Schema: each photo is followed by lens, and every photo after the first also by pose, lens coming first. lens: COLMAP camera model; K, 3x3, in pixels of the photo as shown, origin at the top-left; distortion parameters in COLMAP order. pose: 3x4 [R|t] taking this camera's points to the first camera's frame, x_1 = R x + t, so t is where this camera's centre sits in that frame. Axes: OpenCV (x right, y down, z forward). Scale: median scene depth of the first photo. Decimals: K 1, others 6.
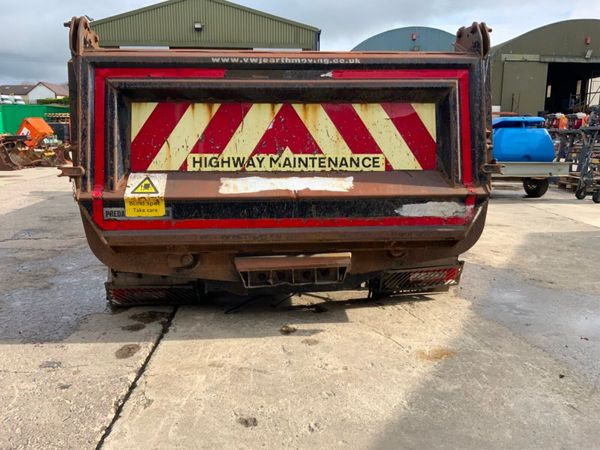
lens RADIAL K [[492.9, 0, 300.0], [0, 492.9, 225.0], [0, 0, 1]] dist [0.113074, -0.229741]
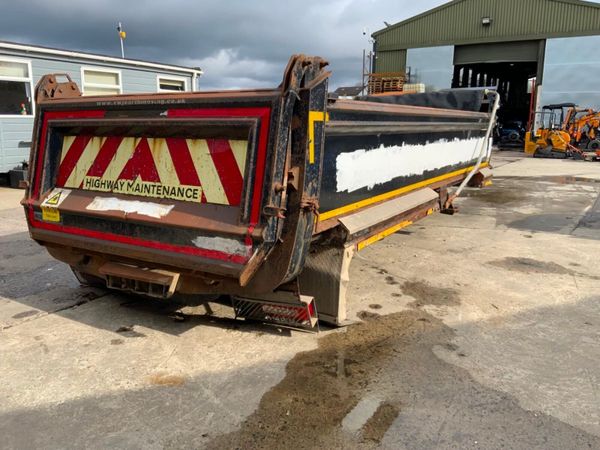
lens RADIAL K [[492.9, 0, 300.0], [0, 492.9, 225.0], [0, 0, 1]] dist [0.113074, -0.229741]
pose [[0.819361, 0.115652, -0.561491, 0.963779], [-0.111465, 0.992887, 0.041851, -0.131396], [0.562337, 0.028296, 0.826424, 0.242654]]
